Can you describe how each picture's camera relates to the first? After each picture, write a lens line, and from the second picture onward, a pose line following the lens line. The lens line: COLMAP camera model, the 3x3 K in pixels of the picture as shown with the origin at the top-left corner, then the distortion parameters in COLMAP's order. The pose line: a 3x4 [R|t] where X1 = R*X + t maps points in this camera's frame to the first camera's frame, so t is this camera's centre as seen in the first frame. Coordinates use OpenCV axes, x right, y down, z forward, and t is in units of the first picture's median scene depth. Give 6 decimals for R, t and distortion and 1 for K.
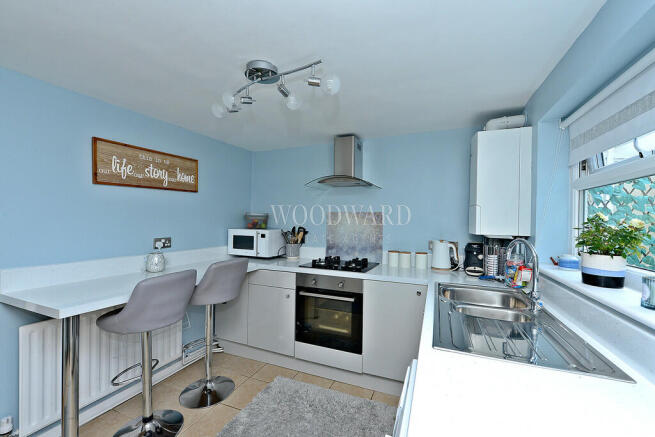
lens RADIAL K [[256.4, 0, 328.2], [0, 256.4, 218.8], [0, 0, 1]] dist [-0.000113, 0.000094]
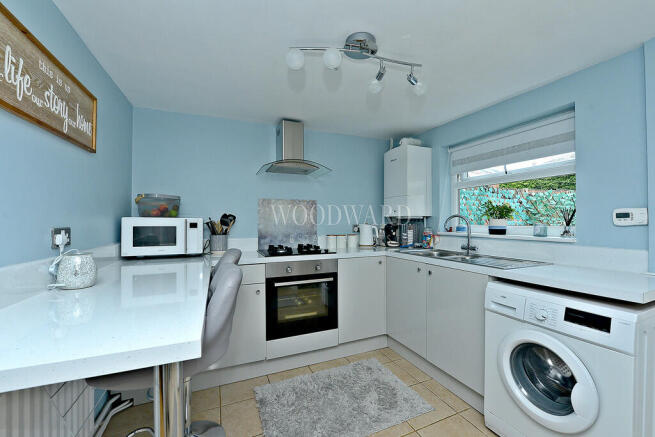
lens RADIAL K [[267.2, 0, 325.9], [0, 267.2, 217.4], [0, 0, 1]] dist [-0.004012, 0.000187]
pose [[0.704961, -0.001923, 0.709244, -0.634566], [0.005934, 0.999977, -0.003186, 0.057427], [-0.709222, 0.006455, 0.704956, 0.208932]]
